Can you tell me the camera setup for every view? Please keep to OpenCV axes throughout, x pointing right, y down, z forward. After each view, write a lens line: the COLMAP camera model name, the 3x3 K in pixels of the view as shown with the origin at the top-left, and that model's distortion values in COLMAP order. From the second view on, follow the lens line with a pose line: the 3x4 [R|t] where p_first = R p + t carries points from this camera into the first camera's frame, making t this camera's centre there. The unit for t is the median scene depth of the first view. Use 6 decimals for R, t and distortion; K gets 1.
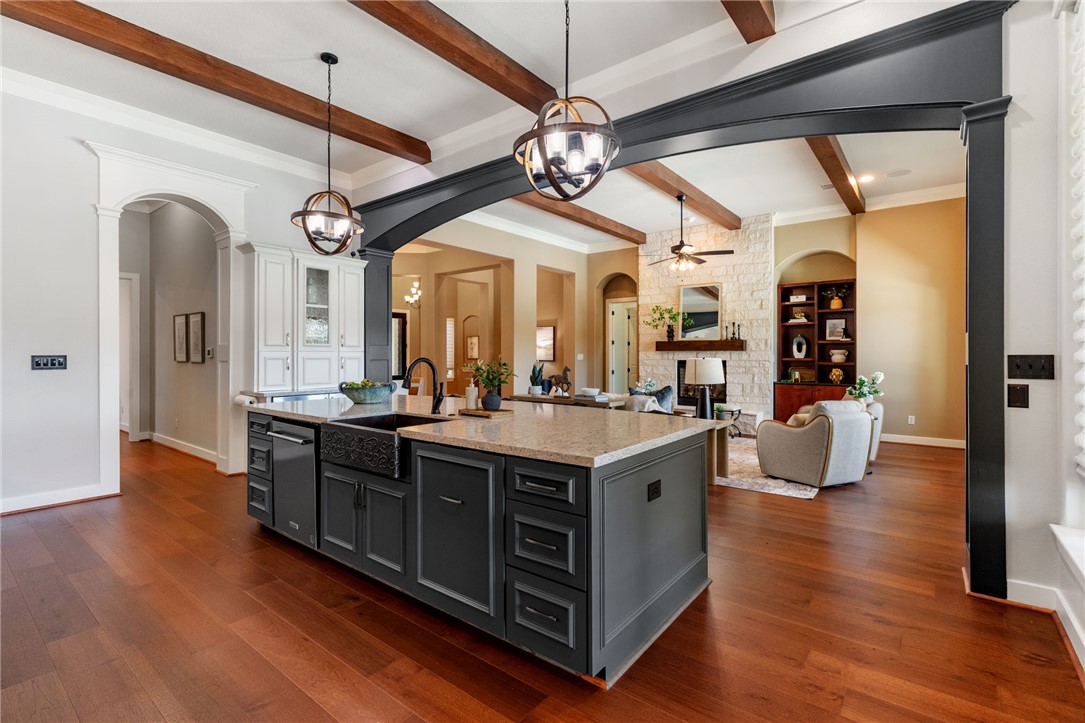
lens RADIAL K [[495.3, 0, 543.3], [0, 495.3, 350.8], [0, 0, 1]] dist [0.001588, 0.000285]
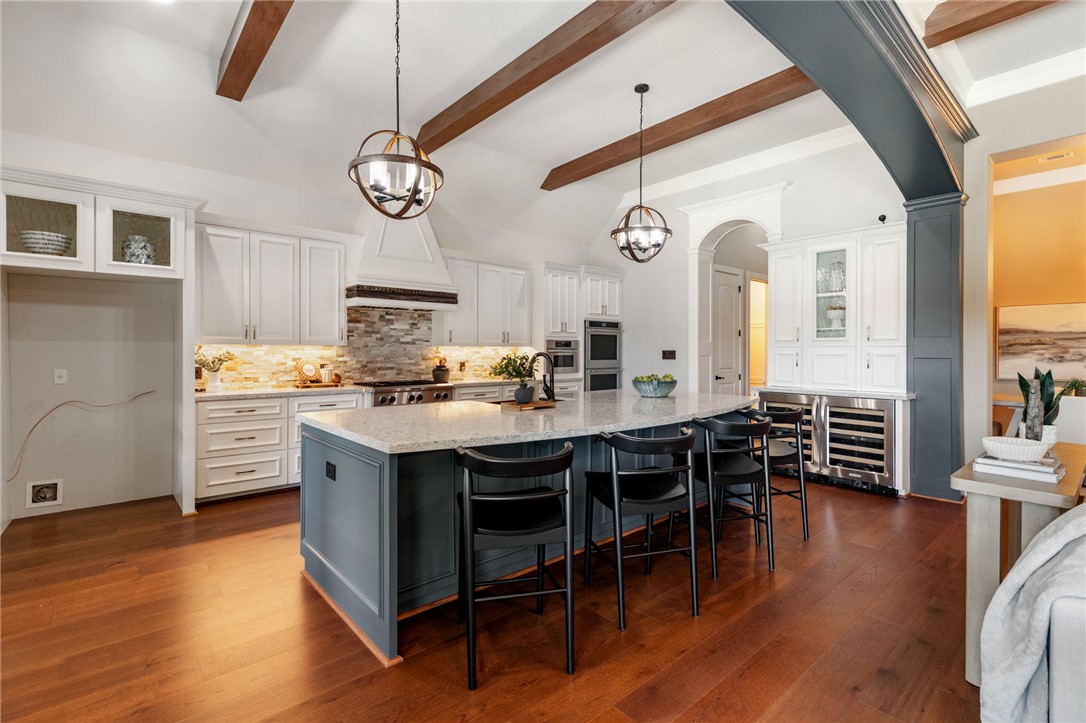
lens RADIAL K [[495.7, 0, 543.8], [0, 495.7, 350.8], [0, 0, 1]] dist [0.001588, 0.000285]
pose [[-0.185085, 0.000701, -0.982722, 0.338549], [0.005152, 0.999987, -0.000257, 0.004172], [0.982709, -0.005111, -0.185086, 0.456497]]
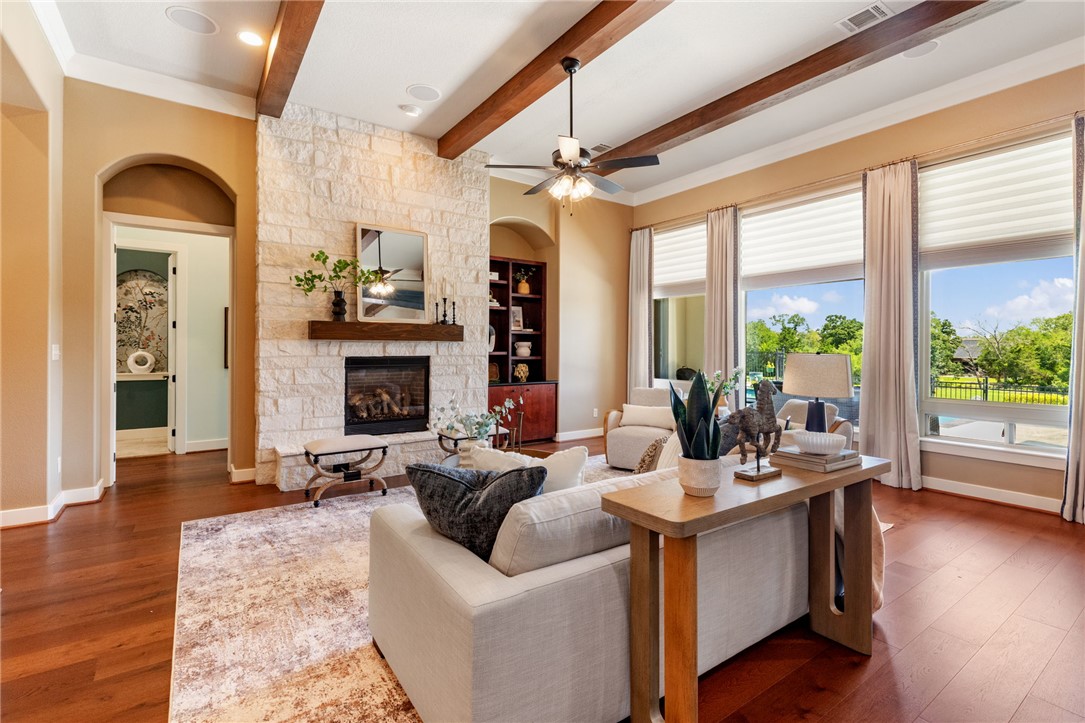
lens RADIAL K [[495.3, 0, 543.3], [0, 495.3, 350.8], [0, 0, 1]] dist [0.001588, 0.000285]
pose [[0.285382, -0.003666, 0.958407, -0.214868], [-0.009992, 0.999927, 0.006800, 0.007008], [-0.958362, -0.011517, 0.285324, 0.700554]]
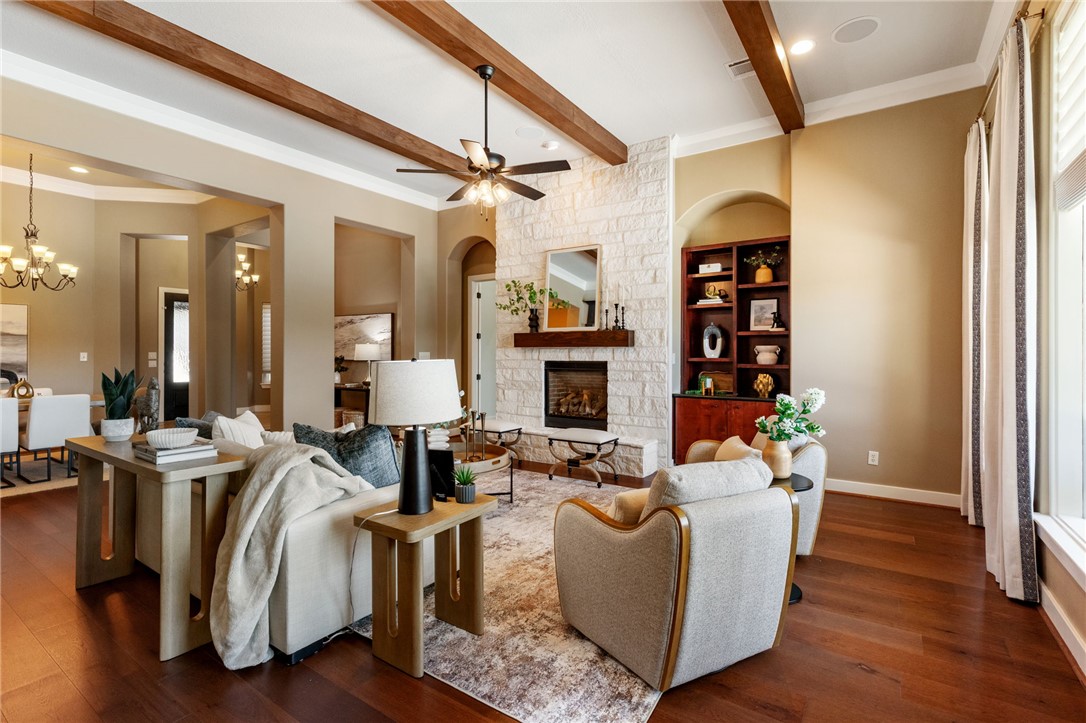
lens RADIAL K [[500.5, 0, 547.3], [0, 500.5, 350.6], [0, 0, 1]] dist [0.000380, 0.000204]
pose [[0.997235, 0.001366, 0.074299, 0.247685], [-0.001515, 0.999997, 0.001938, 0.003847], [-0.074296, -0.002046, 0.997234, 0.347972]]
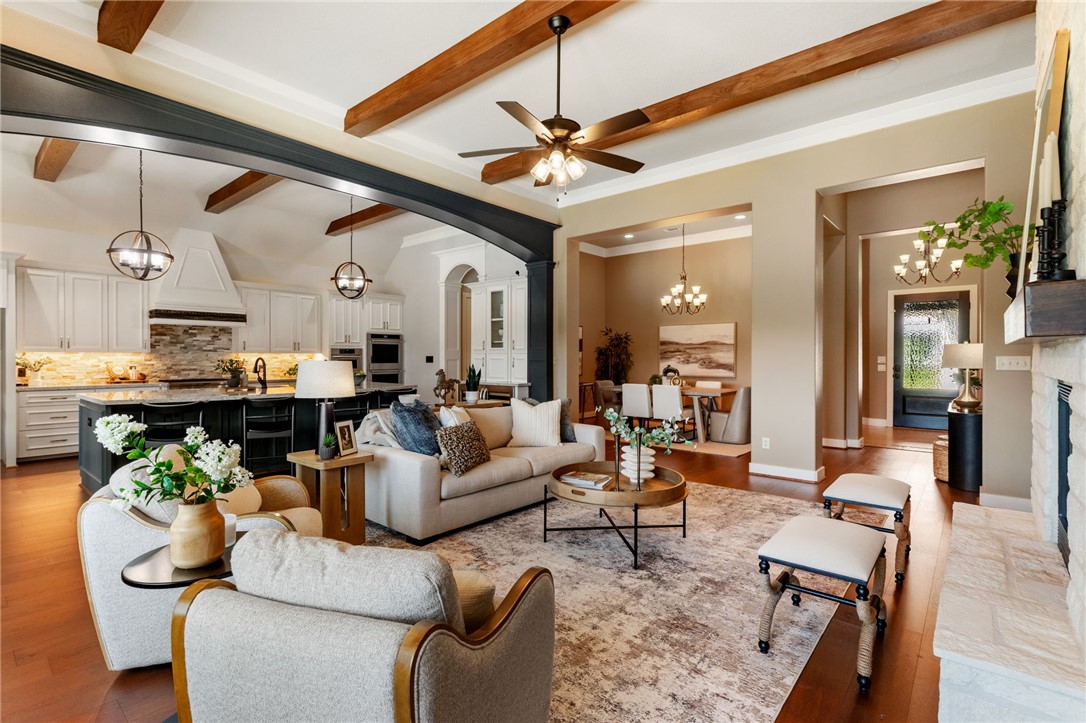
lens RADIAL K [[504.4, 0, 545.4], [0, 504.4, 357.8], [0, 0, 1]] dist [0.002842, 0.000828]
pose [[-0.037494, 0.003046, -0.999292, 0.617690], [0.006011, 0.999978, 0.002822, 0.006552], [0.999279, -0.005901, -0.037511, 0.811517]]
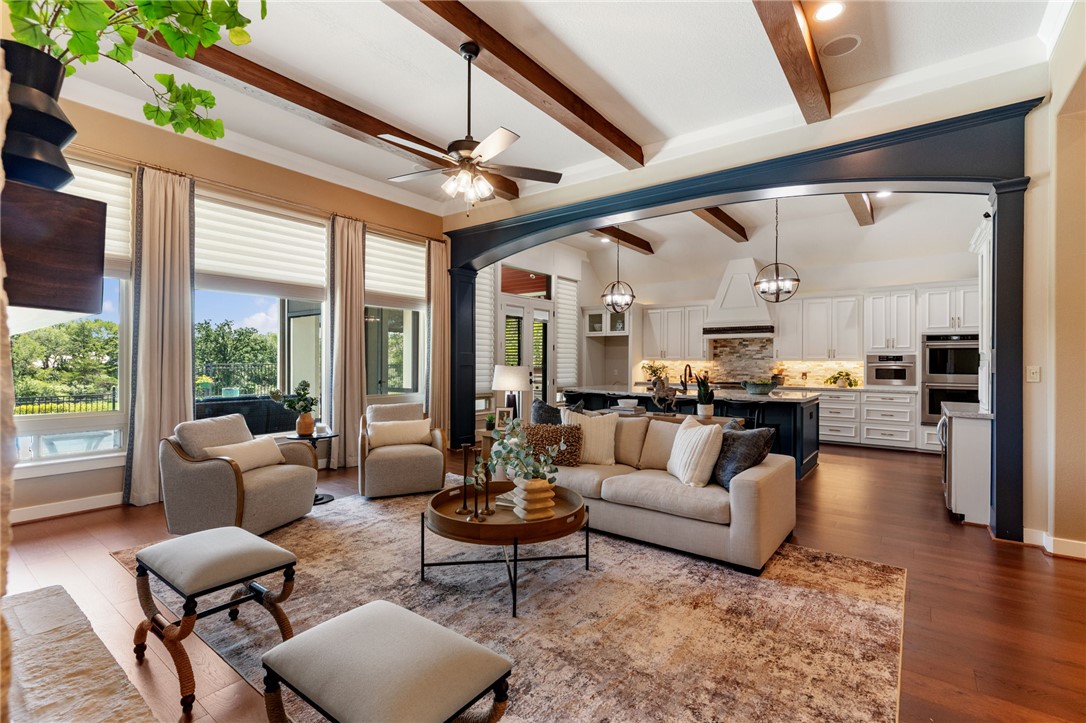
lens RADIAL K [[492.2, 0, 543.0], [0, 492.2, 361.5], [0, 0, 1]] dist [0.003632, 0.000271]
pose [[-0.999837, -0.005433, -0.017193, 0.170523], [-0.005279, 0.999945, -0.009027, 0.010037], [0.017241, -0.008935, -0.999811, 1.214032]]
